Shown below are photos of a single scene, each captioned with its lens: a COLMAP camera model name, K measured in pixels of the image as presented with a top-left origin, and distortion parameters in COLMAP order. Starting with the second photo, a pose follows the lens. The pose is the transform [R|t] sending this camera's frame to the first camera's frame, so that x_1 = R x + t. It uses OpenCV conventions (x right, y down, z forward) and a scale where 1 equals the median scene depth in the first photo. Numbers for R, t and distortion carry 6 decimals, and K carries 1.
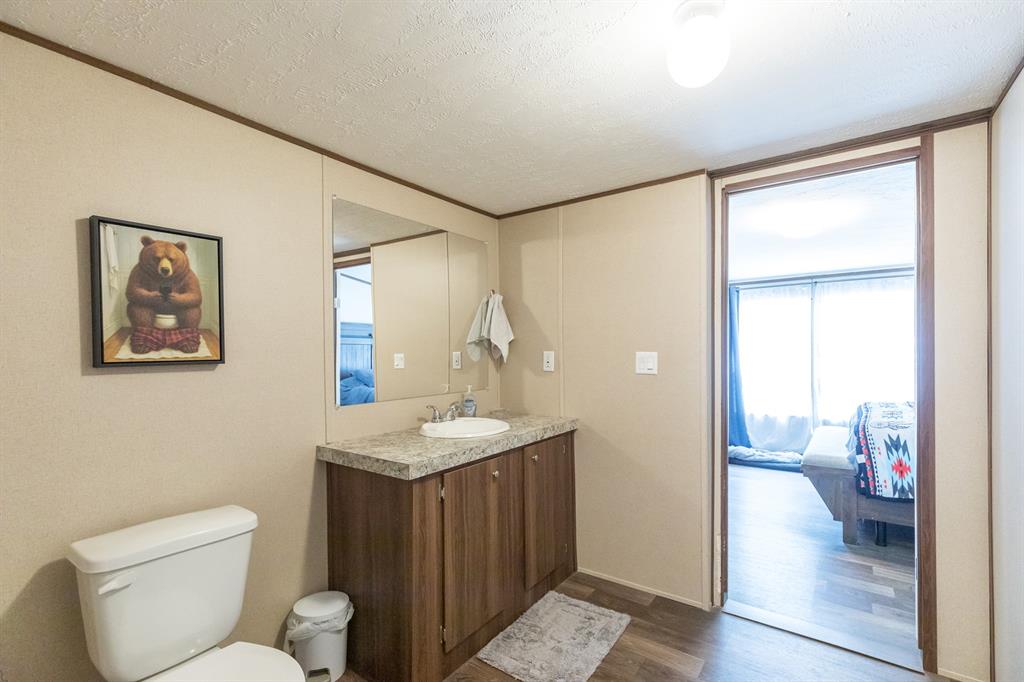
lens RADIAL K [[461.6, 0, 505.0], [0, 461.6, 349.1], [0, 0, 1]] dist [0.003065, 0.001647]
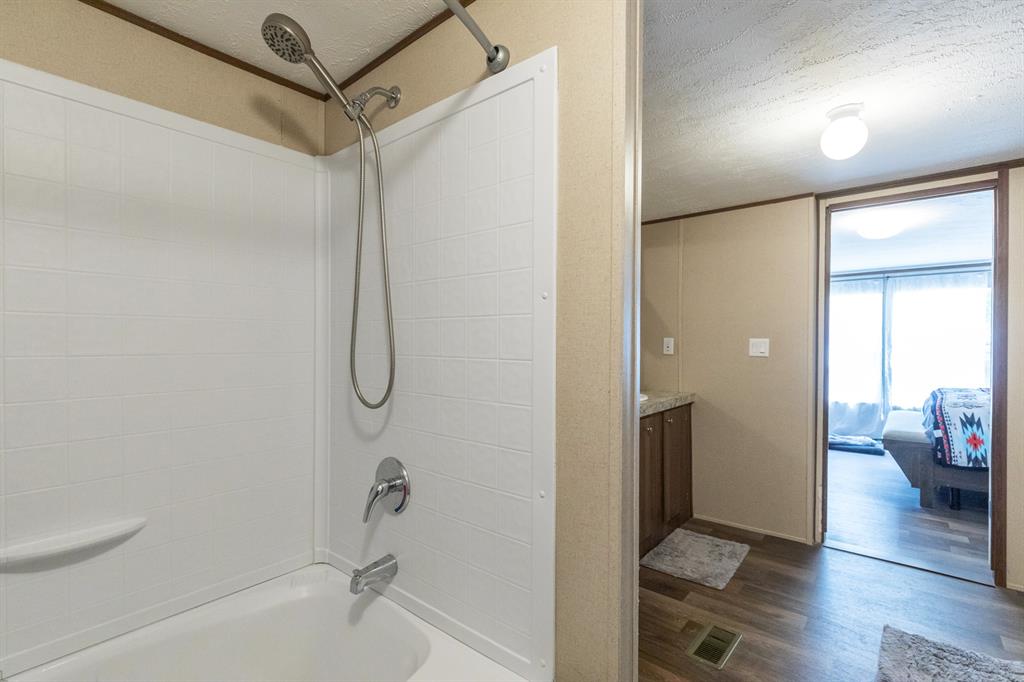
lens RADIAL K [[461.6, 0, 517.1], [0, 461.6, 341.3], [0, 0, 1]] dist [0.003065, 0.001647]
pose [[0.997879, 0.008774, -0.064500, -0.261289], [-0.008510, 0.999954, 0.004371, 0.013145], [0.064535, -0.003812, 0.997908, -0.280184]]
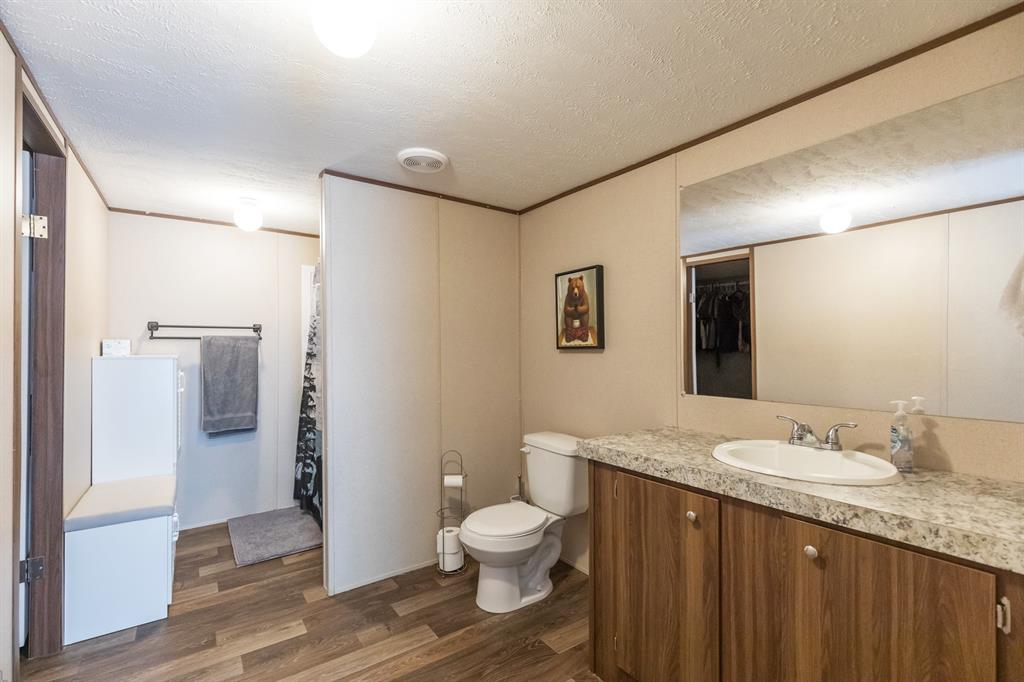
lens RADIAL K [[461.6, 0, 511.1], [0, 461.6, 345.0], [0, 0, 1]] dist [0.003065, 0.001647]
pose [[-0.312230, -0.002321, -0.950004, 0.927660], [0.004425, 0.999983, -0.003898, 0.023649], [0.949996, -0.005420, -0.312214, 1.241026]]
